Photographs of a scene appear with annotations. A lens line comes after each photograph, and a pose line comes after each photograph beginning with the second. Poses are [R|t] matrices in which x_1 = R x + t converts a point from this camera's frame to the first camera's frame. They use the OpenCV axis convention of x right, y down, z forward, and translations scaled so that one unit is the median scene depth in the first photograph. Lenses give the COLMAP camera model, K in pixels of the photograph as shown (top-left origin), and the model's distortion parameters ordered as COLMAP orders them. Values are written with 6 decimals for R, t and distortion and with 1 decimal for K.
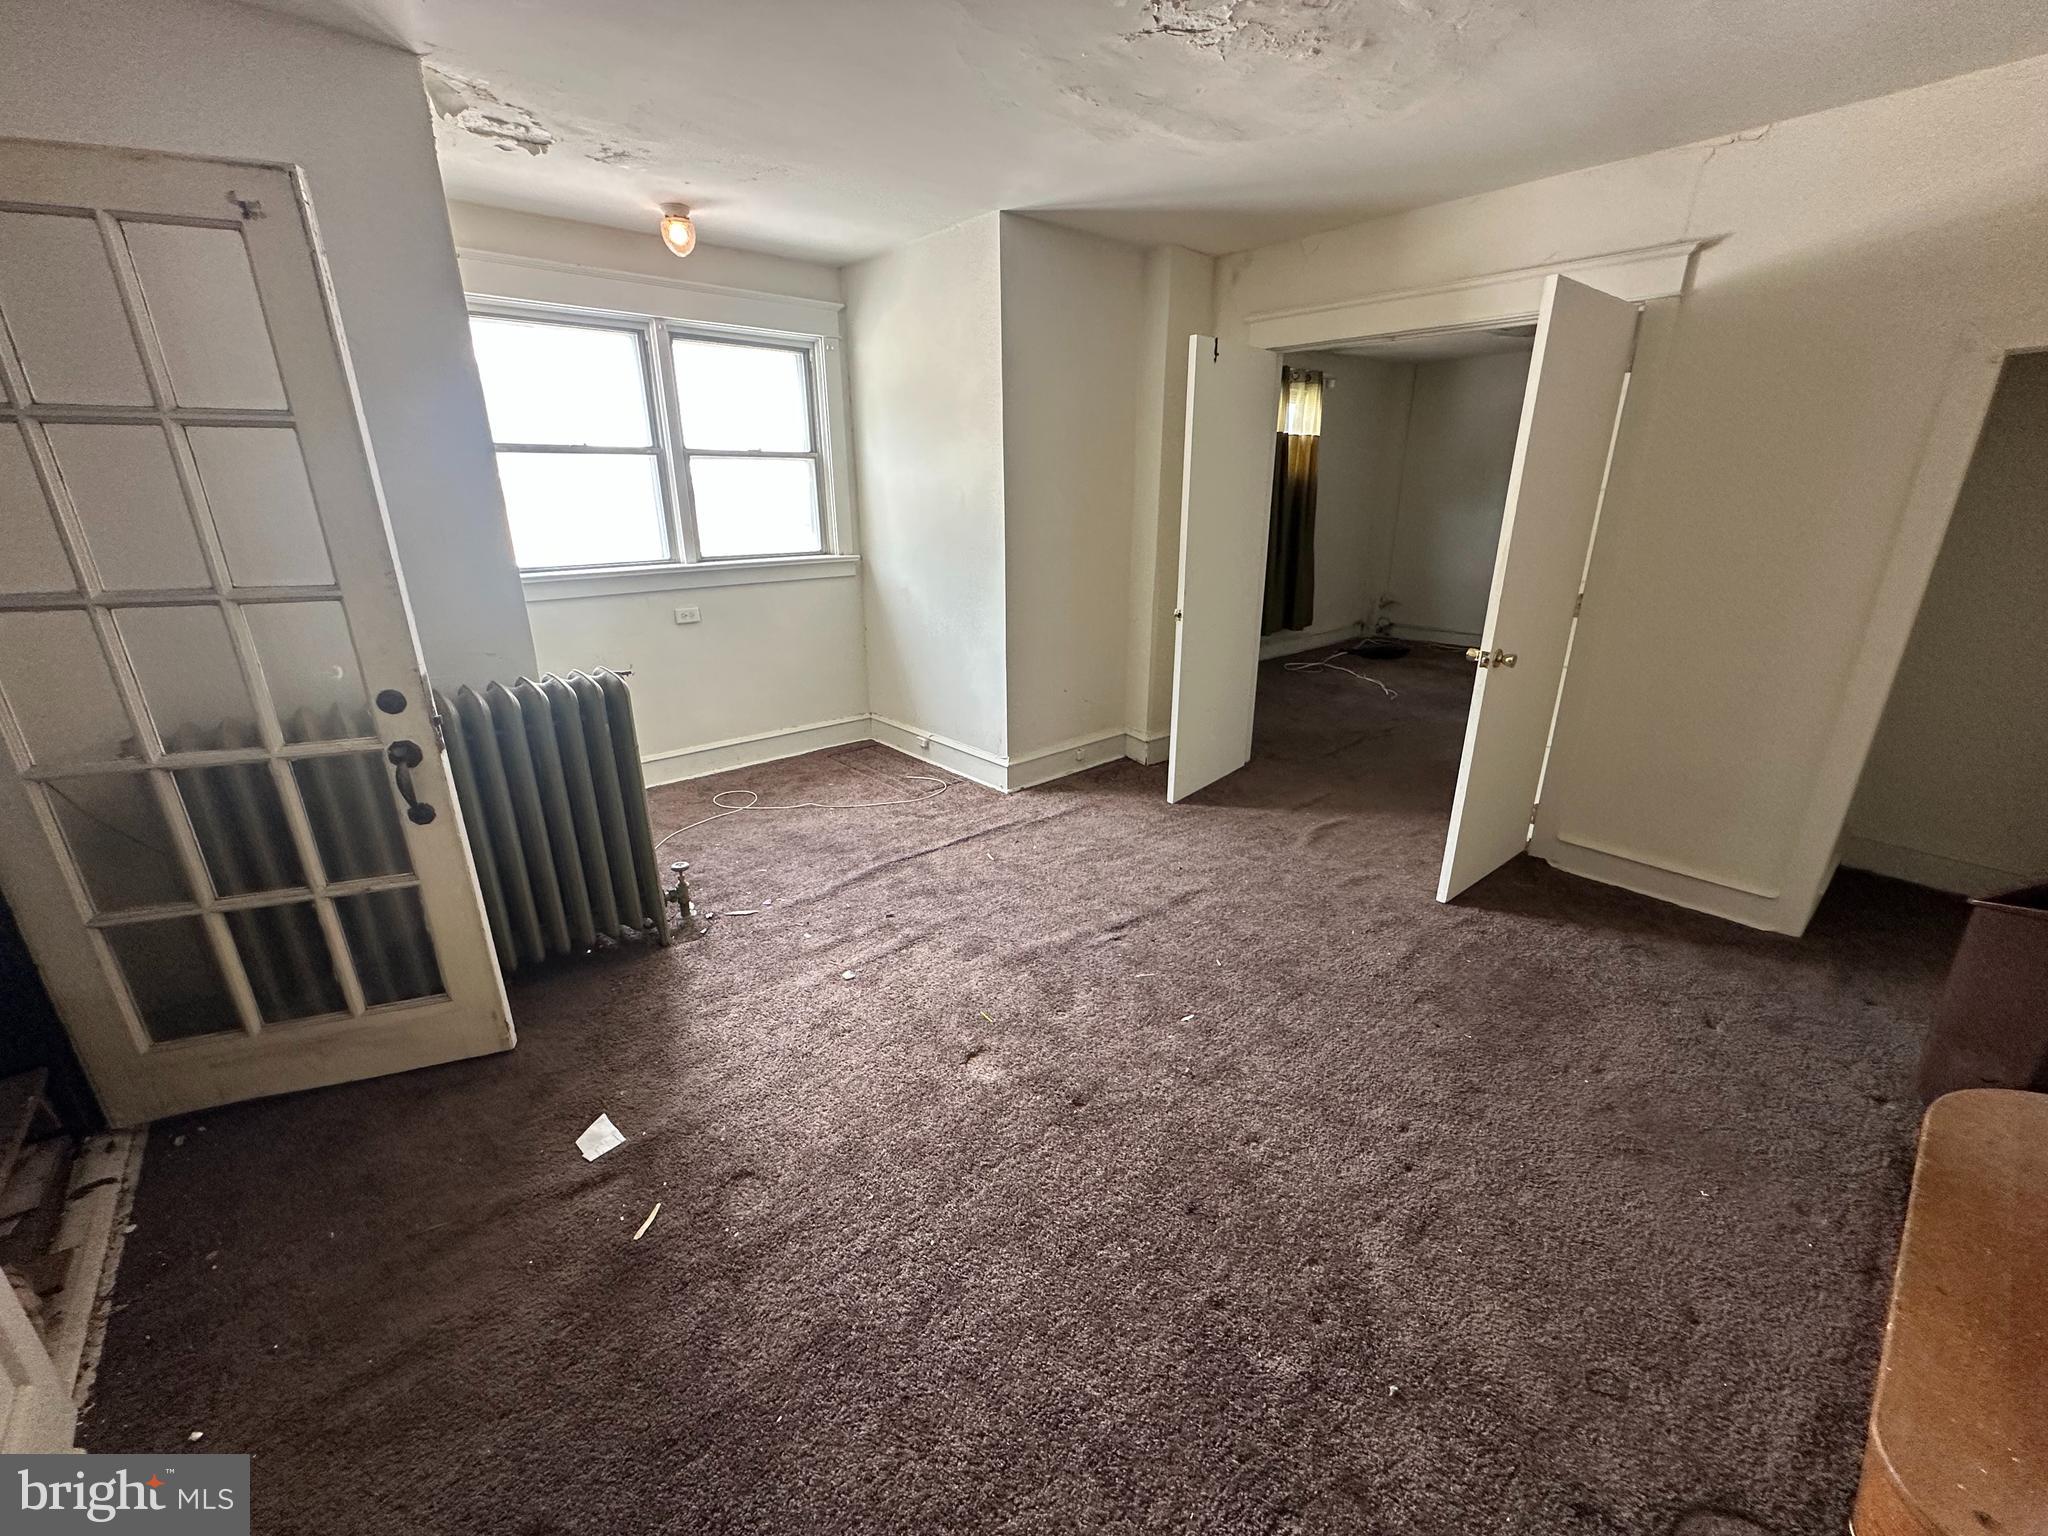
lens RADIAL K [[818.2, 0, 1018.1], [0, 818.2, 768.9], [0, 0, 1]] dist [-0.003848, -0.000439]
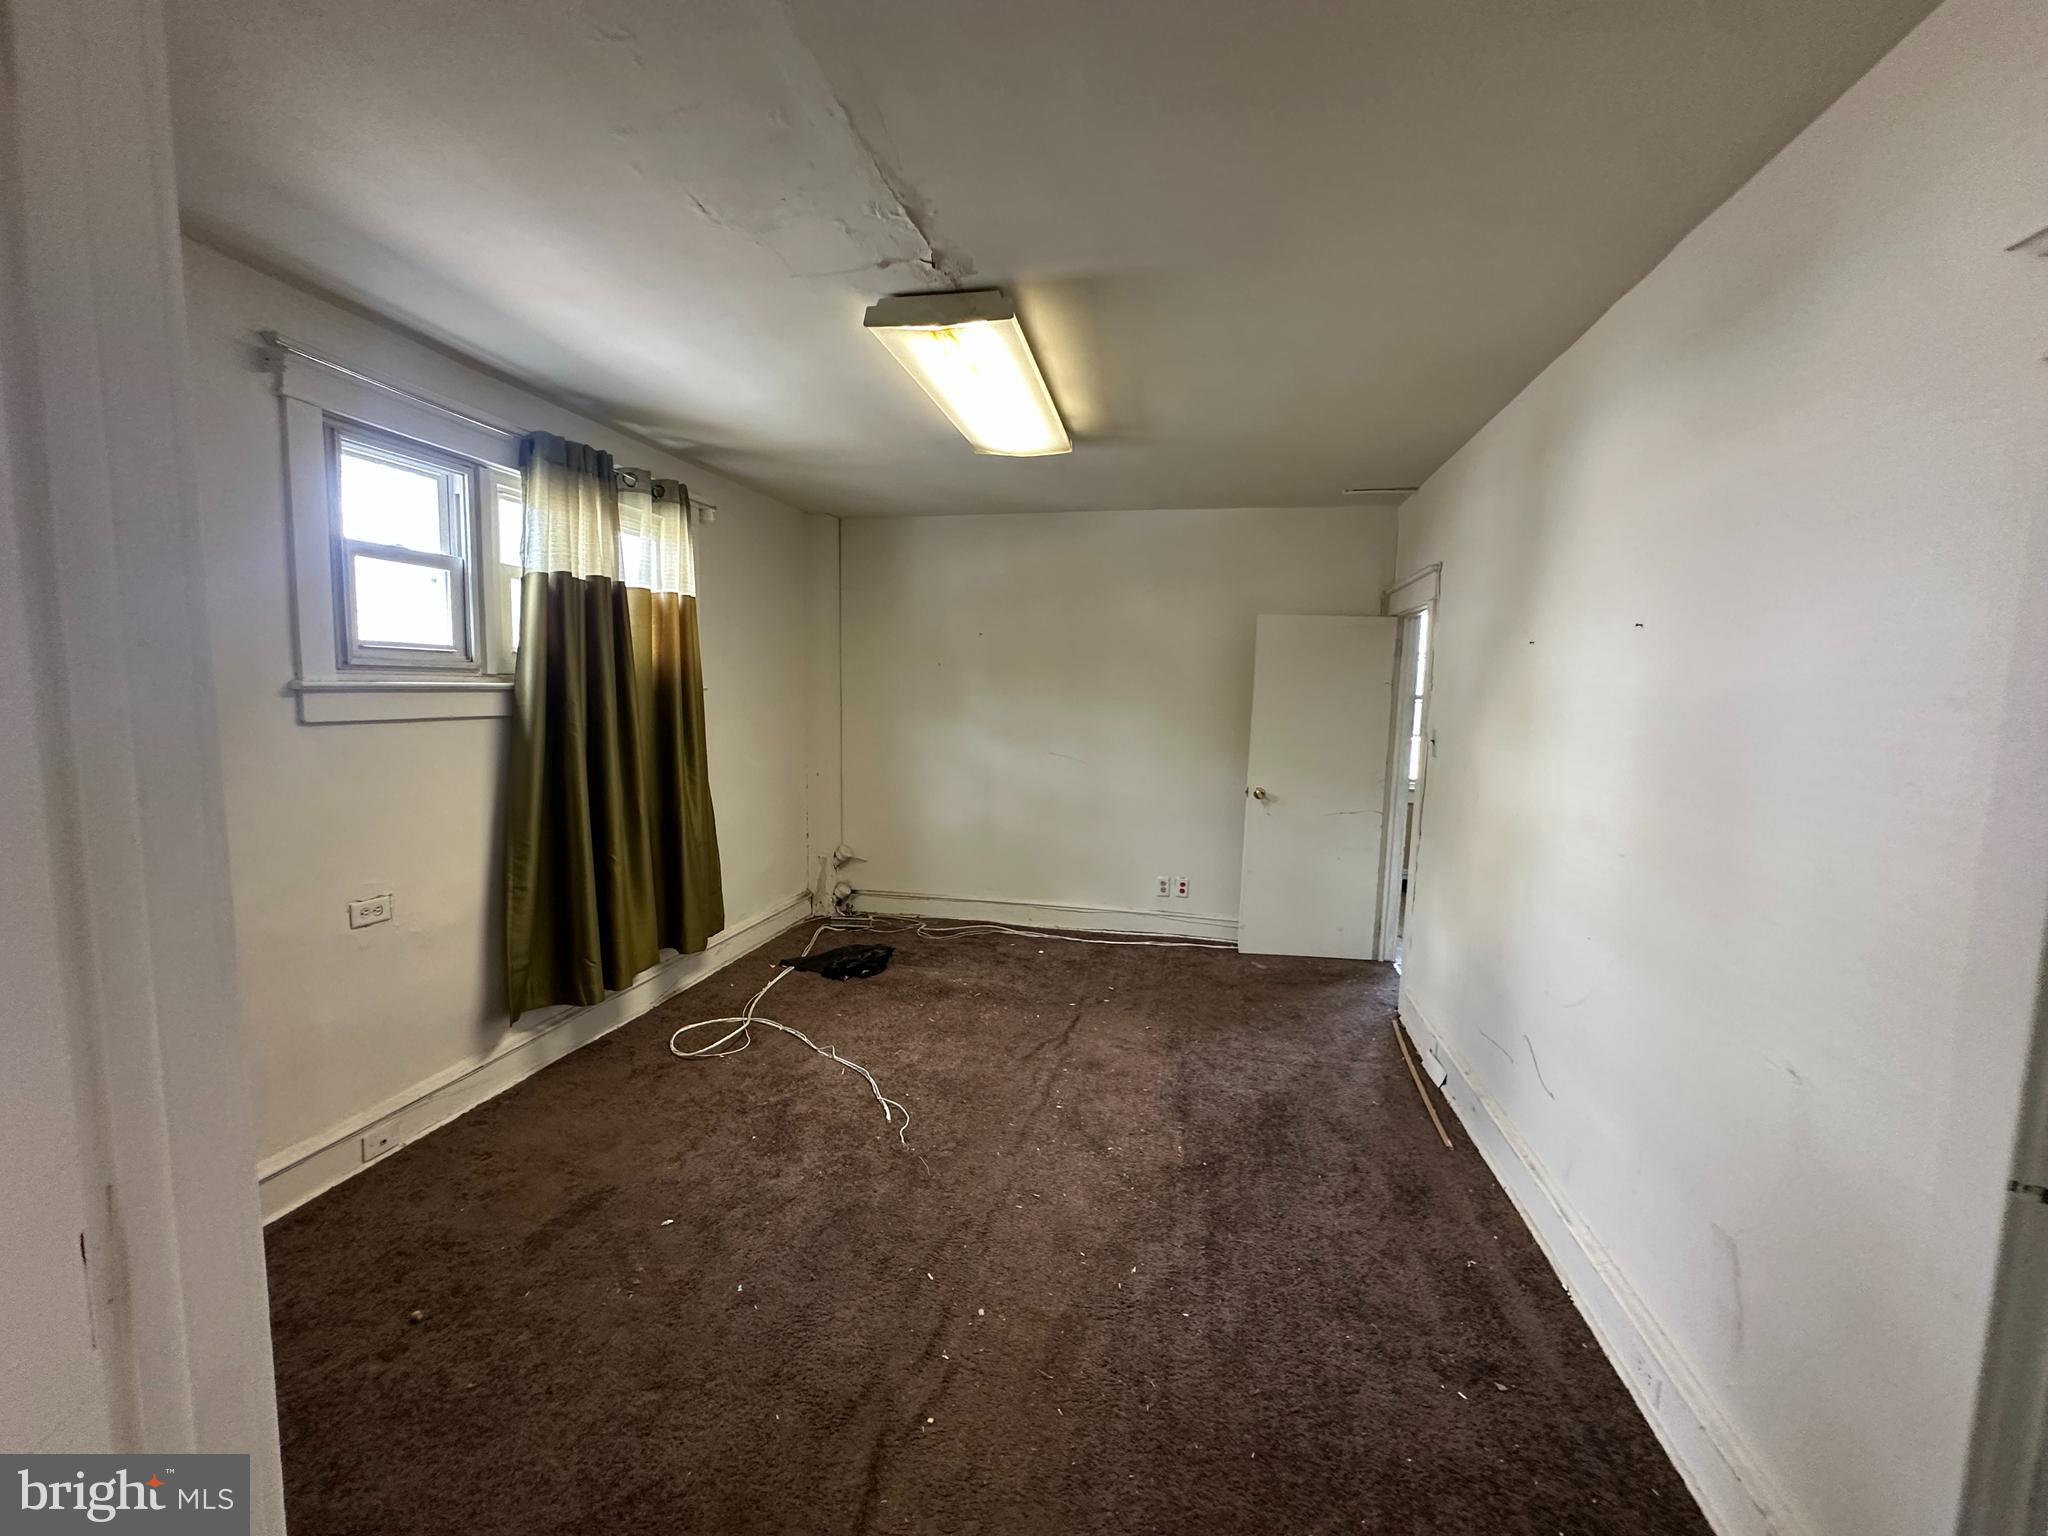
lens RADIAL K [[818.2, 0, 1027.9], [0, 818.2, 771.8], [0, 0, 1]] dist [-0.003848, -0.000439]
pose [[0.789991, -0.039084, 0.611872, 0.206542], [0.170635, 0.972554, -0.158186, -0.169497], [-0.588896, 0.229372, 0.774978, 0.473178]]
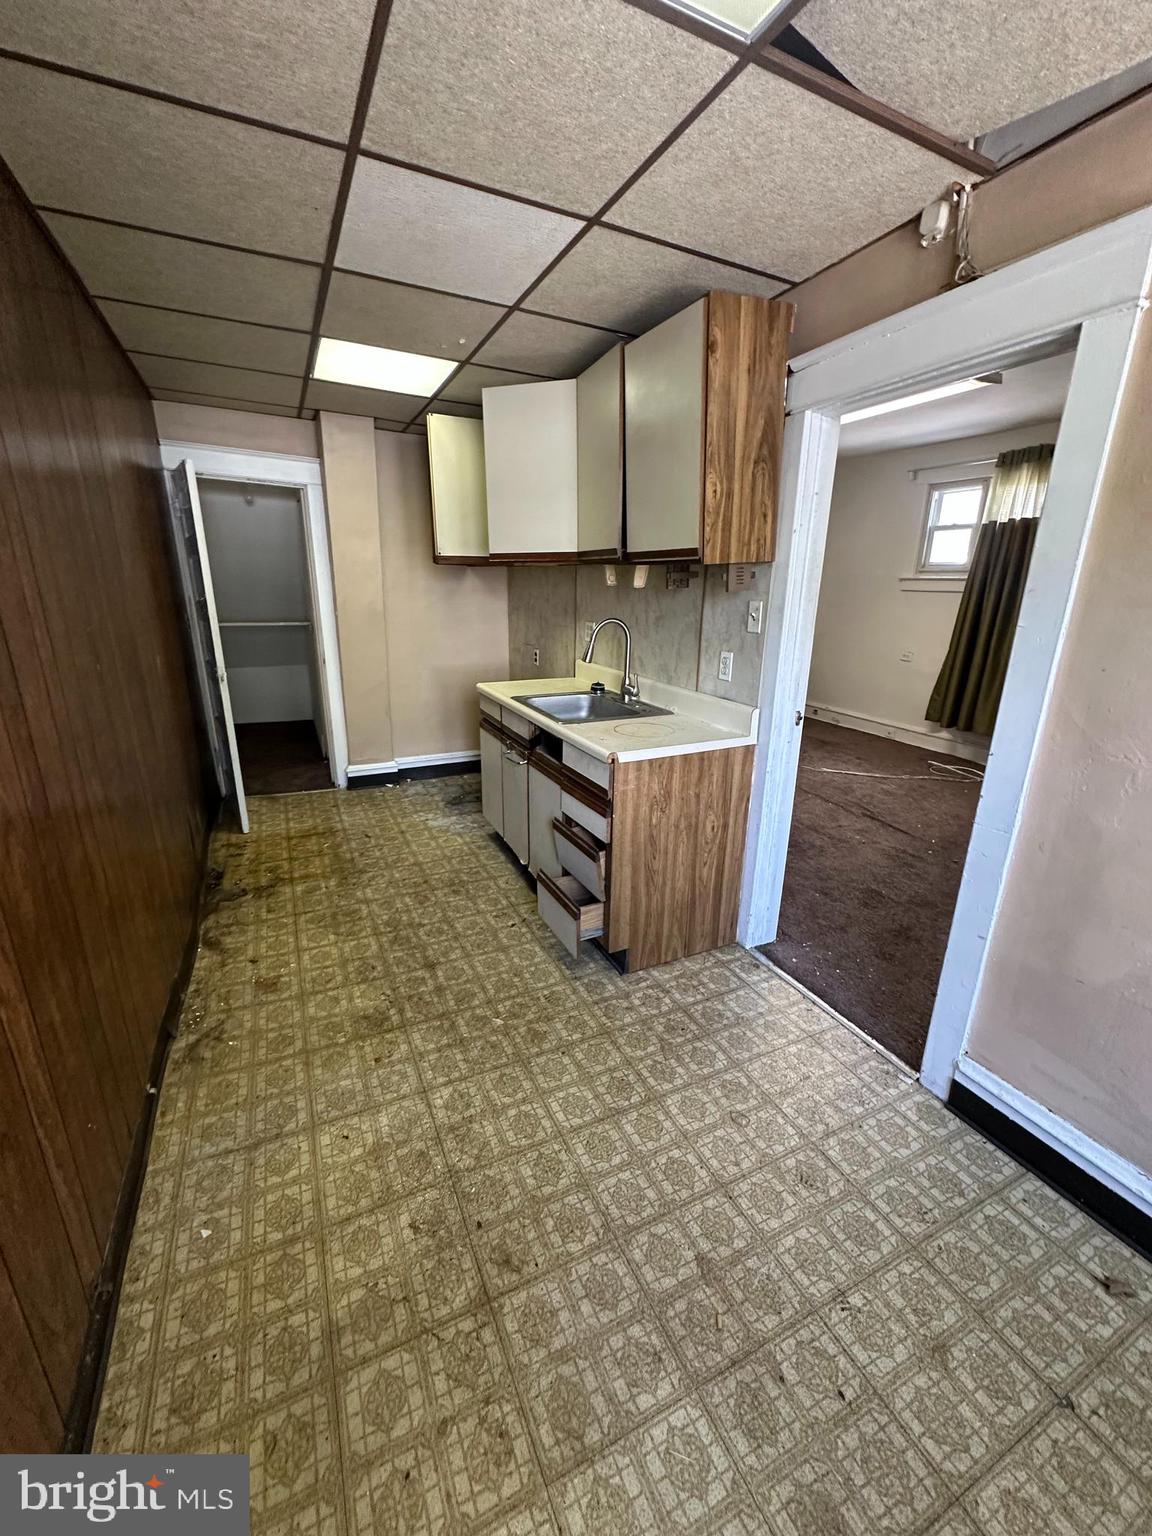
lens RADIAL K [[613.7, 0, 575.7], [0, 613.7, 770.5], [0, 0, 1]] dist [-0.003848, -0.000439]
pose [[-0.257464, 0.290770, -0.921502, 1.104750], [-0.322543, 0.873094, 0.365613, -0.239445], [0.910867, 0.391356, -0.131005, 0.703516]]
